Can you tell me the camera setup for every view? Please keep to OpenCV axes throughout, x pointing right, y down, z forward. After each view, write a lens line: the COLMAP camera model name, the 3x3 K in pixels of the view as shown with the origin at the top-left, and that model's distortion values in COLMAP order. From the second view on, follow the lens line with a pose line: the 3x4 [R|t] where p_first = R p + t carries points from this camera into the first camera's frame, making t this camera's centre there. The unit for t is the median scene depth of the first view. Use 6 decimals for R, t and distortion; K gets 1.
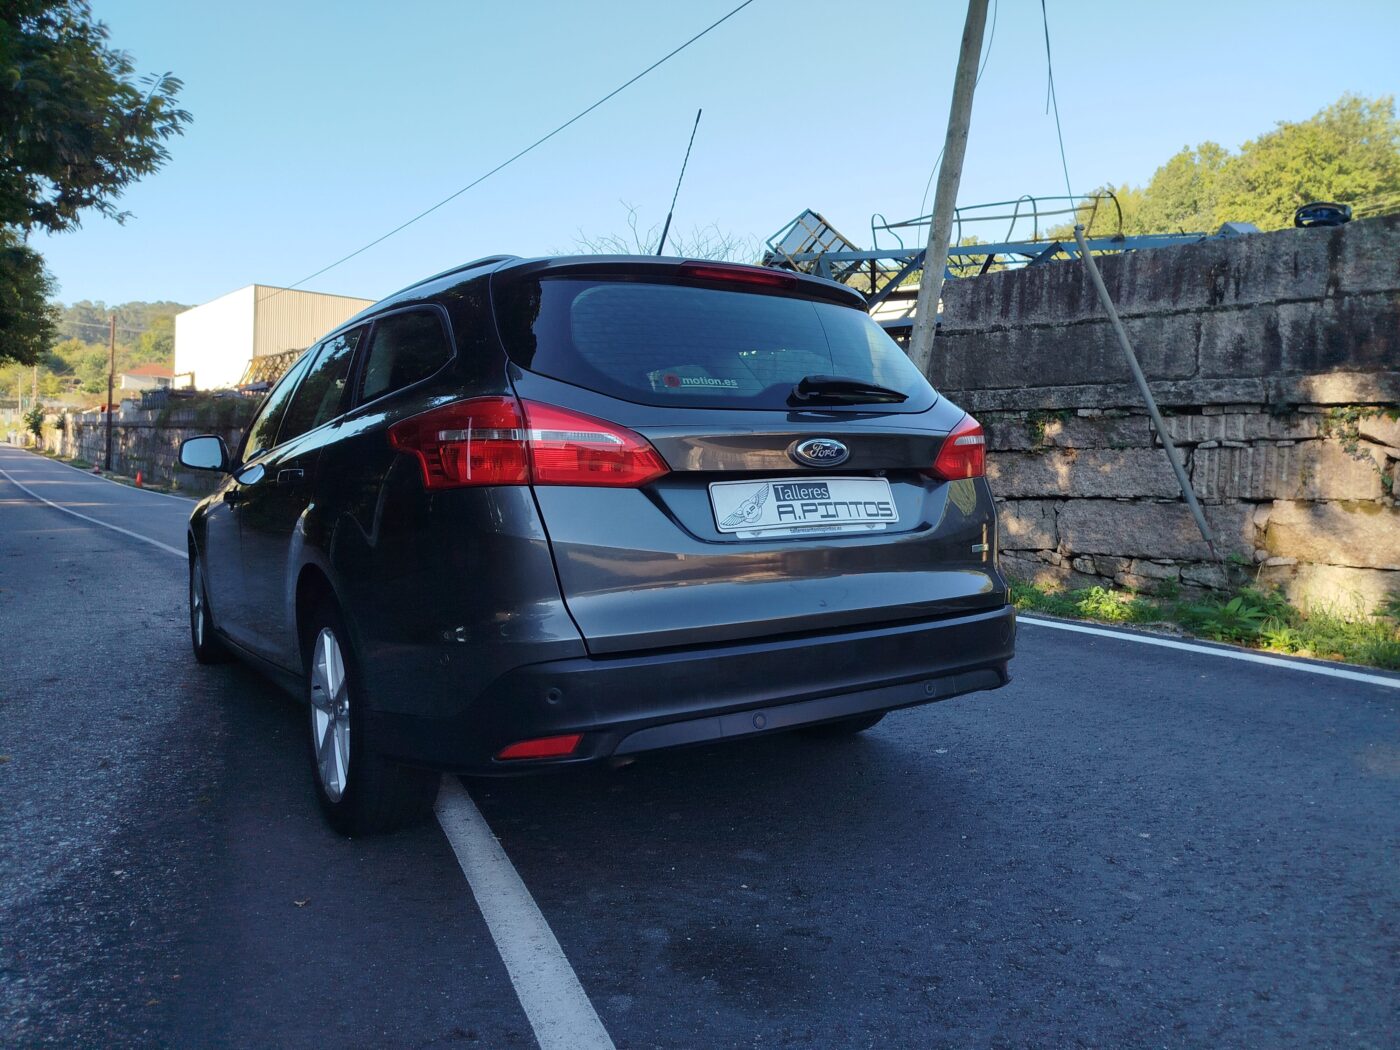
lens RADIAL K [[976.6, 0, 702.6], [0, 976.6, 520.2], [0, 0, 1]] dist [0.011485, -0.002436]
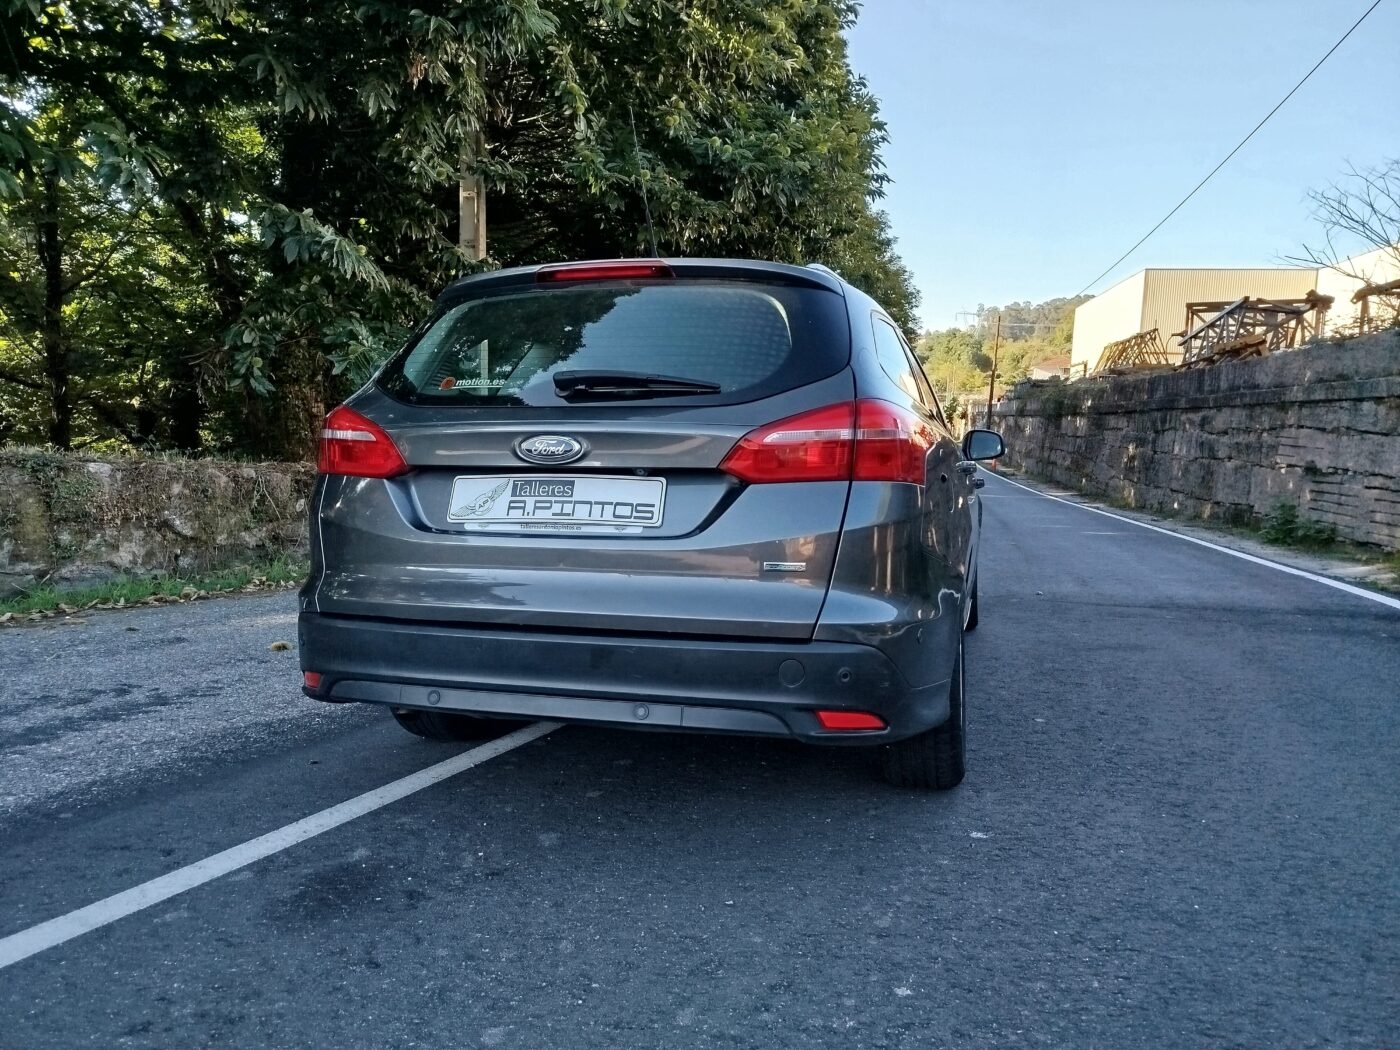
lens RADIAL K [[976.6, 0, 700.1], [0, 976.6, 526.4], [0, 0, 1]] dist [0.011485, -0.002436]
pose [[0.650432, 0.066812, -0.756621, 0.987567], [-0.050970, 0.997718, 0.044285, -0.043825], [0.757853, 0.009761, 0.652353, 0.479196]]
